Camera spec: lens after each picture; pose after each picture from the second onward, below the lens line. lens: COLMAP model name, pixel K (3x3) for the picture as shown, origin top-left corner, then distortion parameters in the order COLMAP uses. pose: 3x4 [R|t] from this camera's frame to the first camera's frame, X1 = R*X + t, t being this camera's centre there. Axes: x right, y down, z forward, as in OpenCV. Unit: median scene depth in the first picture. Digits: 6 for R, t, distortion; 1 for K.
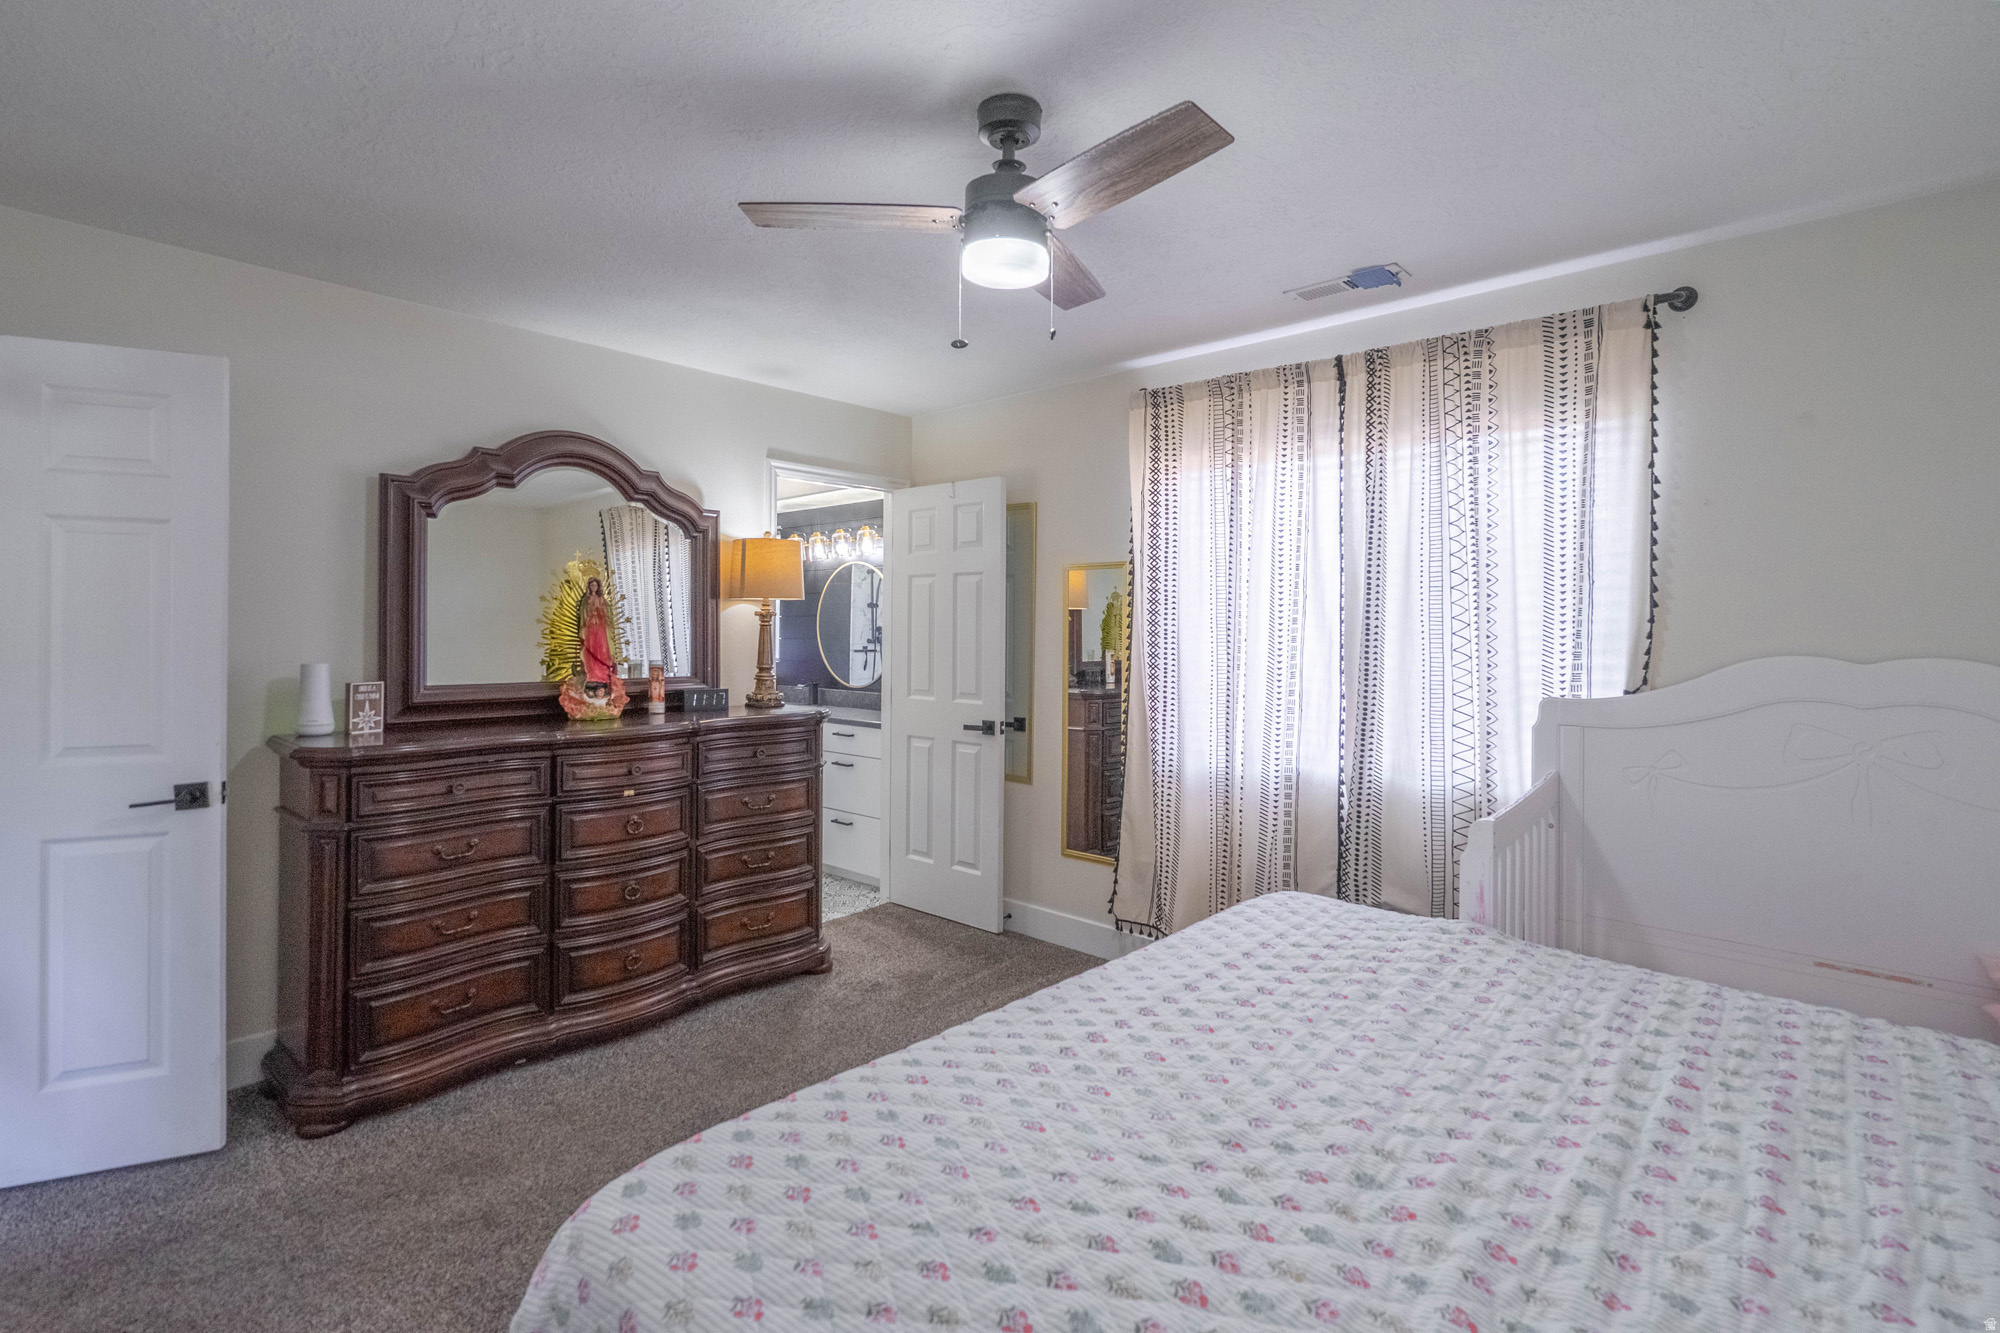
lens RADIAL K [[918.9, 0, 963.7], [0, 918.9, 626.0], [0, 0, 1]] dist [0.001783, 0.001430]
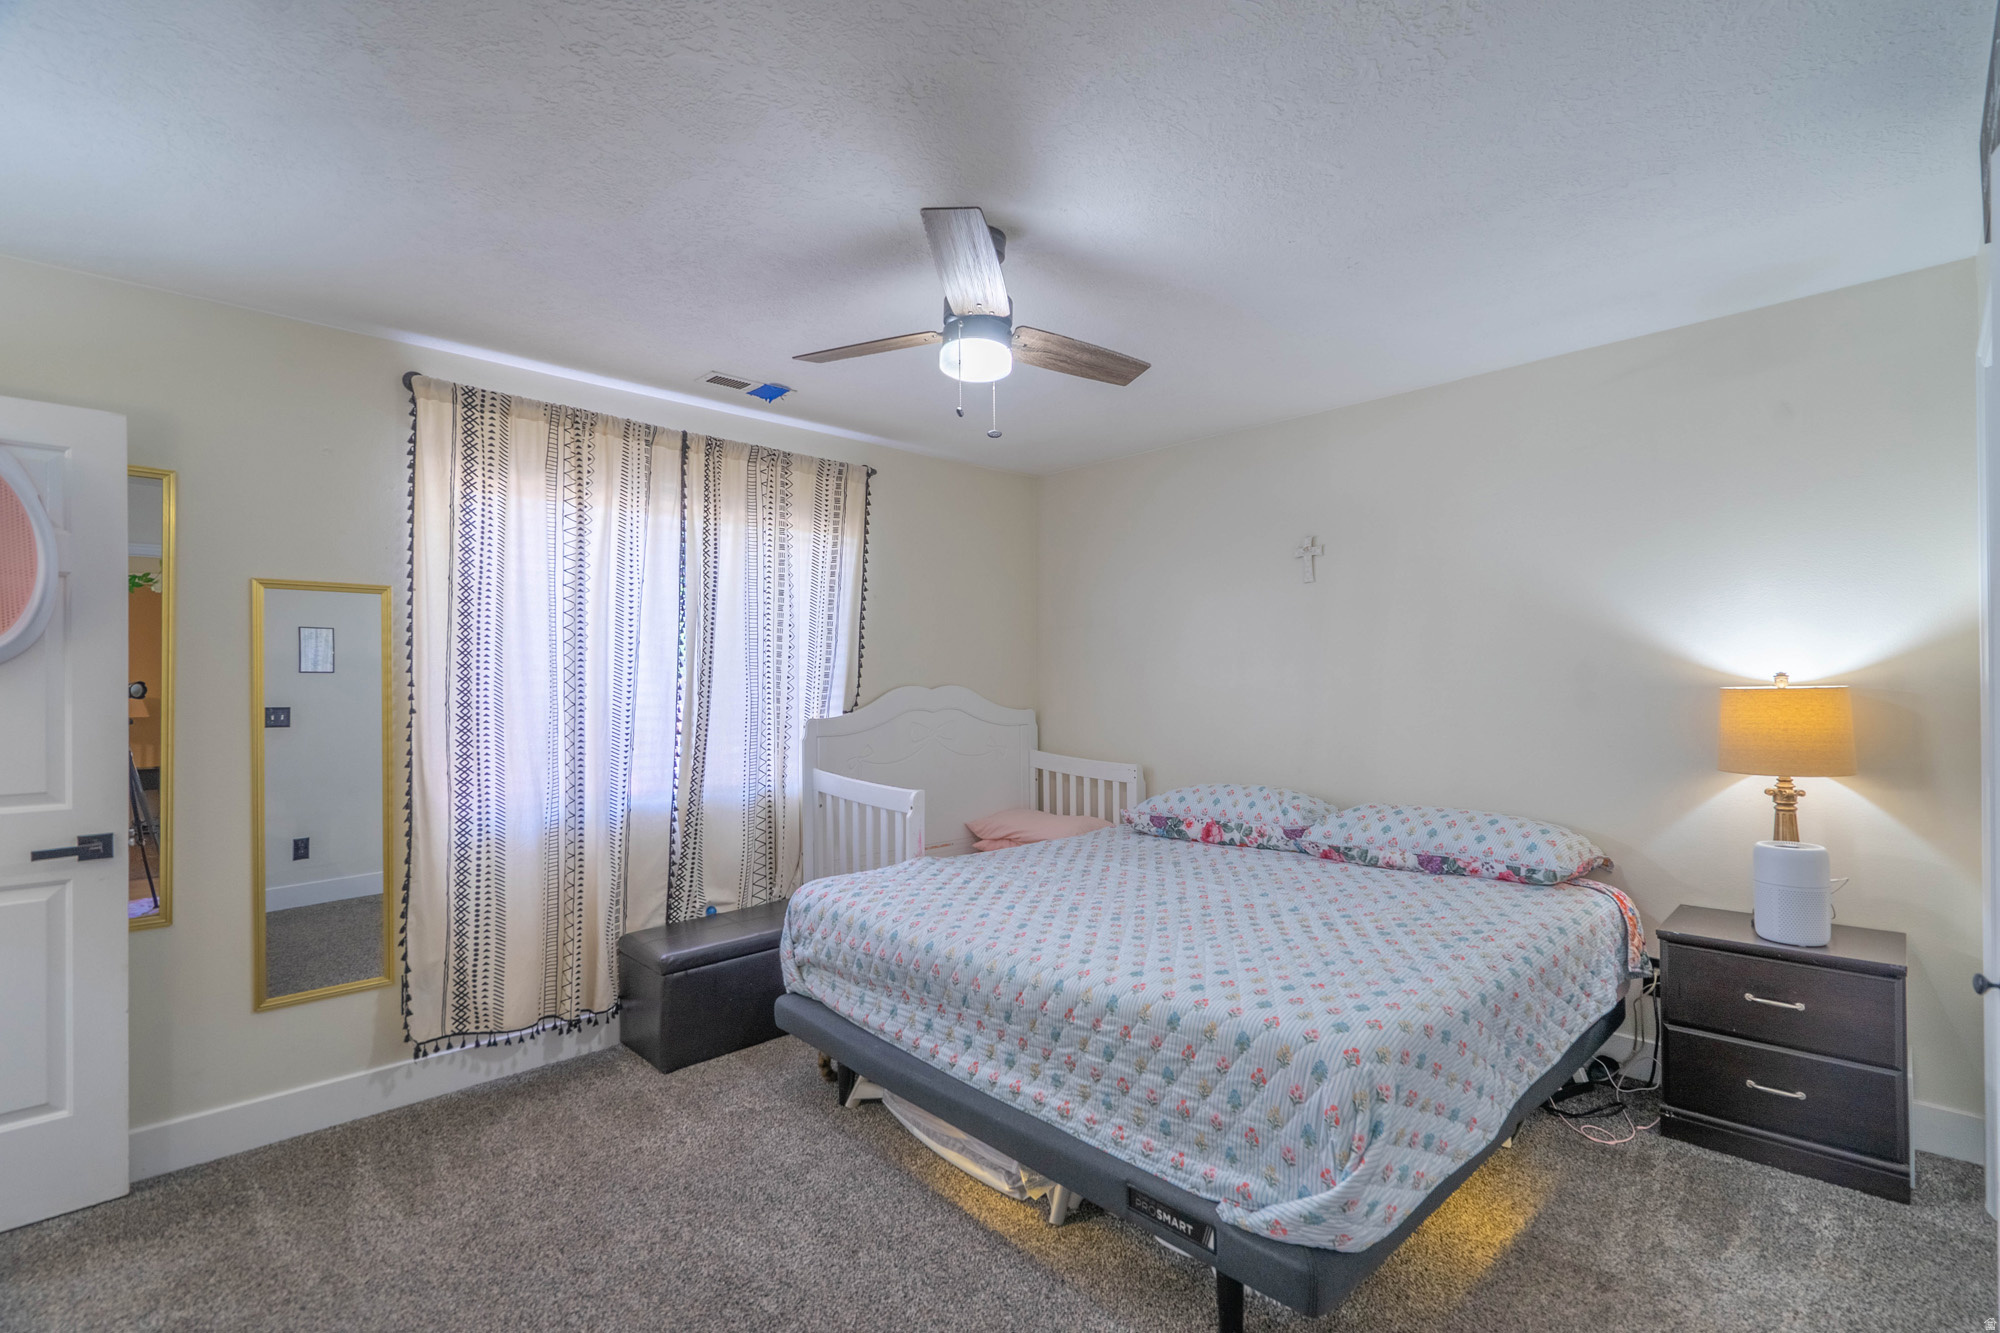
lens RADIAL K [[918.9, 0, 1012.0], [0, 918.9, 678.4], [0, 0, 1]] dist [0.001783, 0.001430]
pose [[0.045368, -0.001319, 0.998969, -0.716590], [0.008185, 0.999966, 0.000948, 0.013359], [-0.998937, 0.008134, 0.045377, 0.554972]]
